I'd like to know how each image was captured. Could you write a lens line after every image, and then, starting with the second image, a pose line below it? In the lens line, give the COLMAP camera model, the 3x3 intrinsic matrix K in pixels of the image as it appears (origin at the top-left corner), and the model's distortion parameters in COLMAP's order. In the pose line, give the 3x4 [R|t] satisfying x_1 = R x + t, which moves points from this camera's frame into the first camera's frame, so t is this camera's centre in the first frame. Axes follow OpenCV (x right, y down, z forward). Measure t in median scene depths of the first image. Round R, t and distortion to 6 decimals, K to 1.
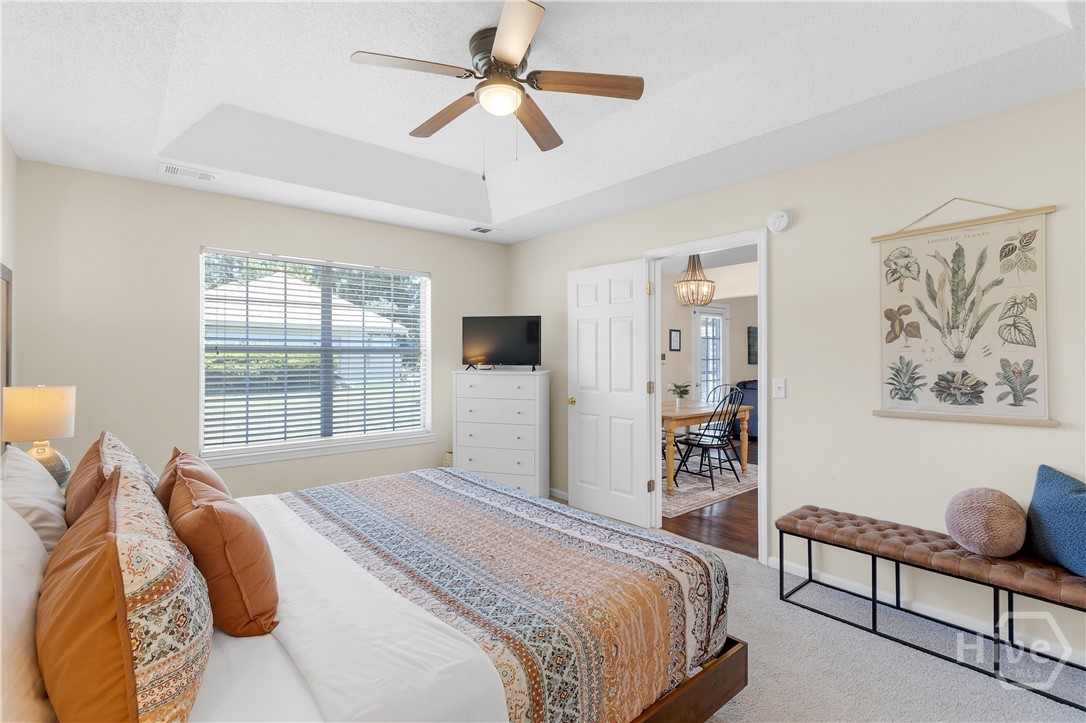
lens RADIAL K [[503.0, 0, 544.9], [0, 503.0, 350.5], [0, 0, 1]] dist [0.000455, -0.000049]
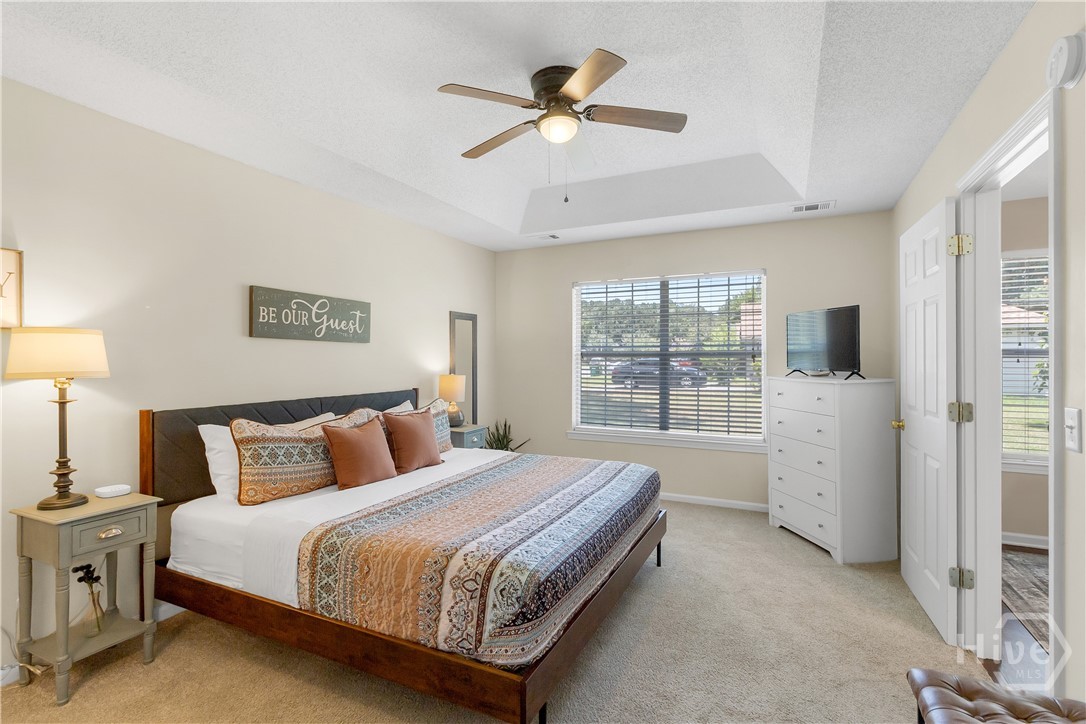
lens RADIAL K [[512.8, 0, 543.0], [0, 512.8, 362.0], [0, 0, 1]] dist [0.000223, 0.000088]
pose [[0.401001, 0.003723, -0.916070, 0.741639], [0.009305, 0.999924, 0.008137, 0.006299], [0.916030, -0.011787, 0.400936, 0.401635]]
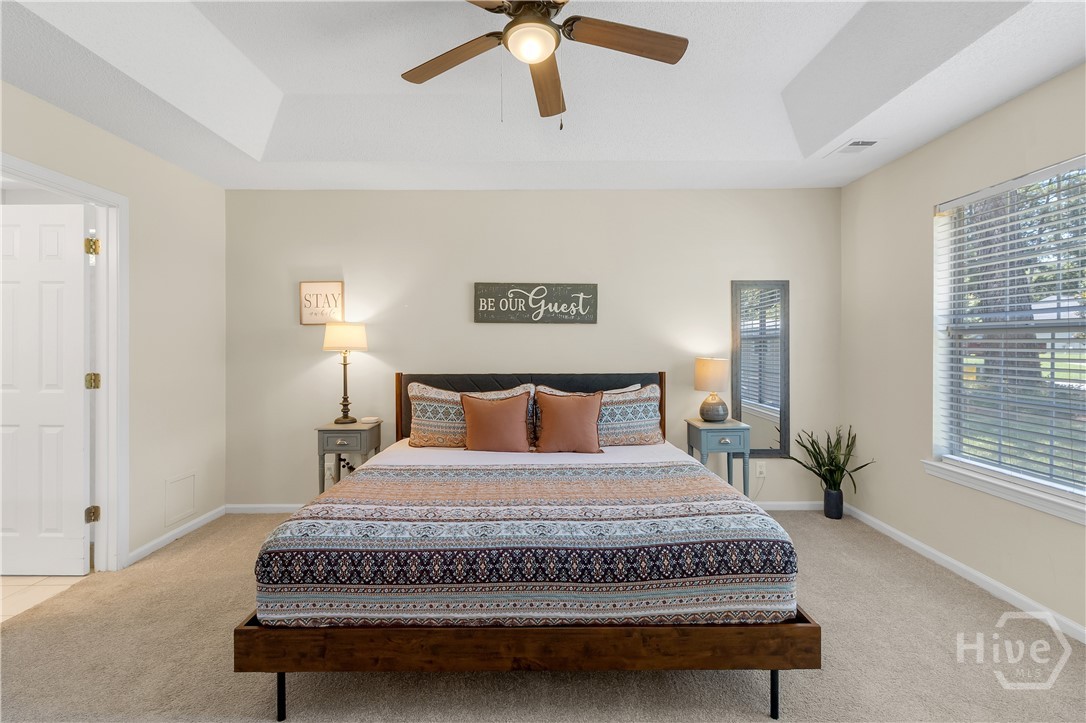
lens RADIAL K [[503.0, 0, 544.9], [0, 503.0, 350.5], [0, 0, 1]] dist [0.000455, -0.000049]
pose [[-0.643847, 0.010623, -0.765080, 0.450413], [0.008199, 0.999942, 0.006984, 0.023613], [0.765110, -0.001776, -0.643897, 1.248600]]
